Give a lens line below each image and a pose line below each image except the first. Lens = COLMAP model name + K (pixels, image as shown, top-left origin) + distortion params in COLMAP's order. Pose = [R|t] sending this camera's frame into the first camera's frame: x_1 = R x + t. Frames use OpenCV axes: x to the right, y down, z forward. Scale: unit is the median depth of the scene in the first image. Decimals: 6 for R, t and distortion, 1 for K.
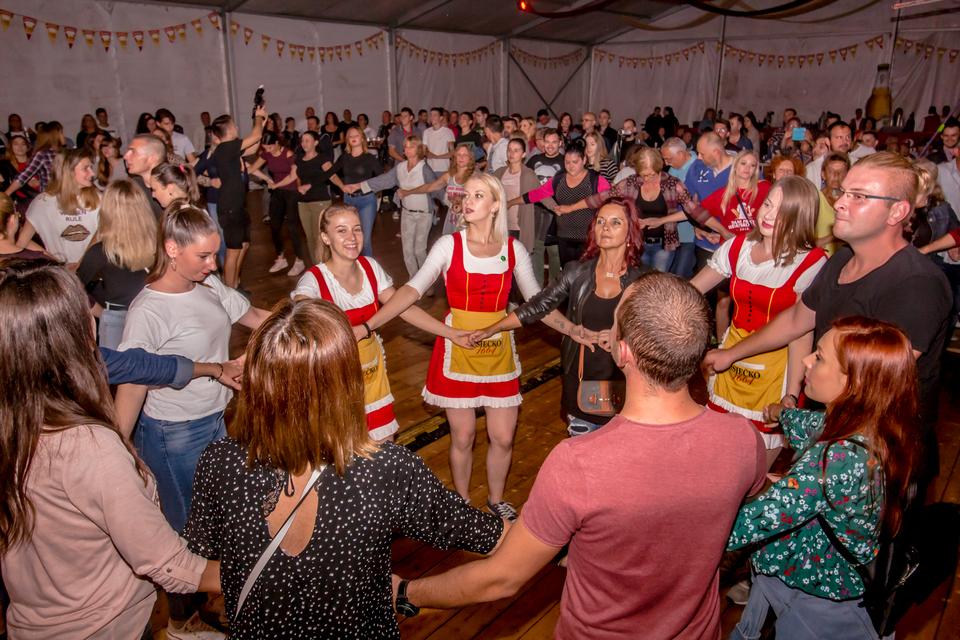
lens RADIAL K [[772.9, 0, 479.6], [0, 772.9, 321.3], [0, 0, 1]] dist [0.002618, 0.007607]
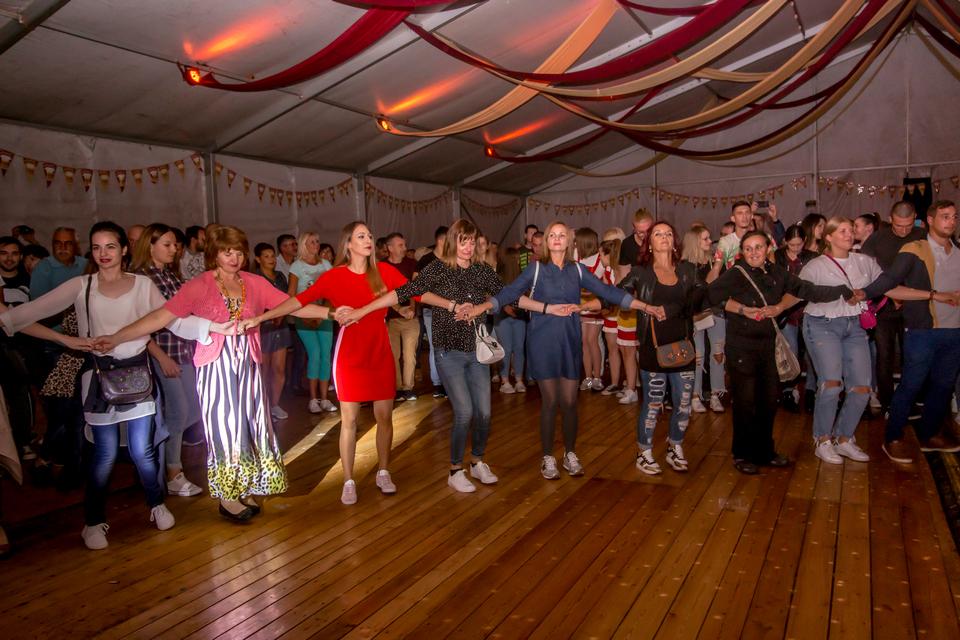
lens RADIAL K [[772.9, 0, 480.6], [0, 772.9, 318.9], [0, 0, 1]] dist [0.002618, 0.007607]
pose [[0.977526, -0.054045, 0.203769, -0.188521], [0.096606, 0.973958, -0.205118, 0.009401], [-0.187377, 0.220194, 0.957290, 0.095112]]
